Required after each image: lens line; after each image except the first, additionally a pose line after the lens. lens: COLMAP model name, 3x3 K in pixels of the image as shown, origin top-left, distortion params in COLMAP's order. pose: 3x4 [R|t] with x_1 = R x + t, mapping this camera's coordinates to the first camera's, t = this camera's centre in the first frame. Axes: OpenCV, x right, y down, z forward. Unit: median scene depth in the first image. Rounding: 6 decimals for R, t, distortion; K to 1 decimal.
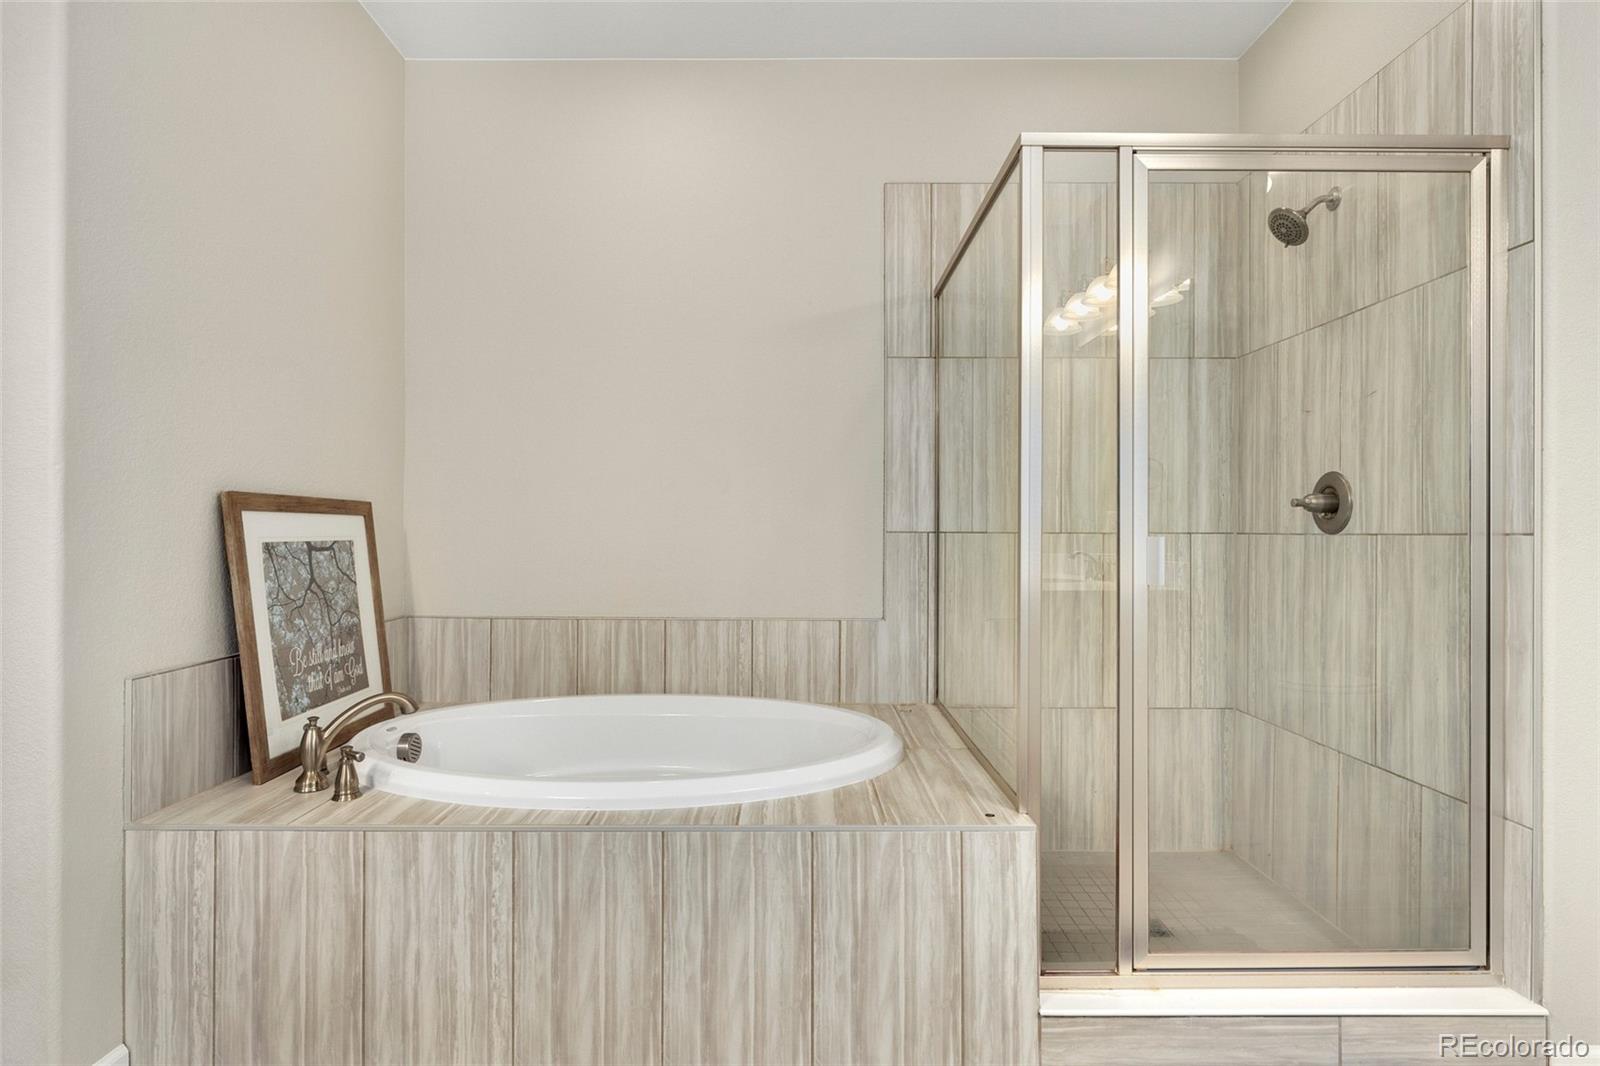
lens RADIAL K [[796.4, 0, 799.6], [0, 796.4, 531.7], [0, 0, 1]] dist [-0.000024, 0.000397]
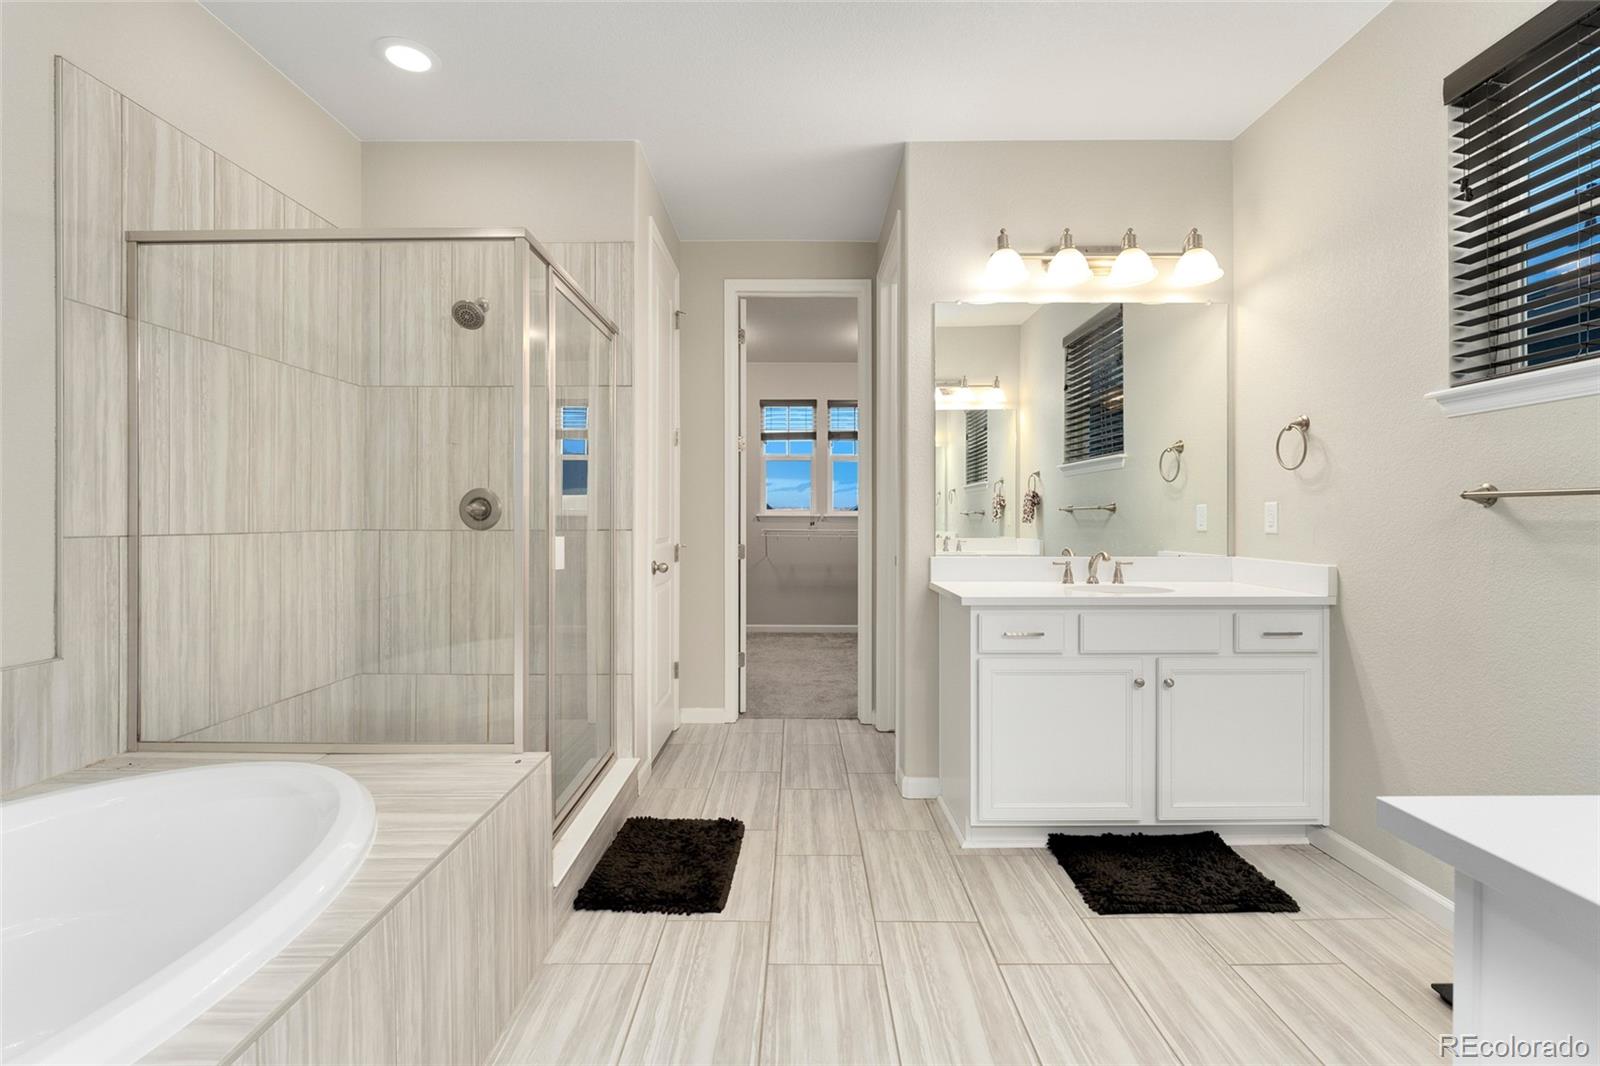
lens RADIAL K [[653.2, 0, 799.8], [0, 653.2, 519.1], [0, 0, 1]] dist [0.003376, 0.000557]
pose [[0.059289, -0.001701, 0.998239, -0.449220], [0.004831, 0.999987, 0.001417, -0.013846], [-0.998229, 0.004738, 0.059296, 0.292088]]
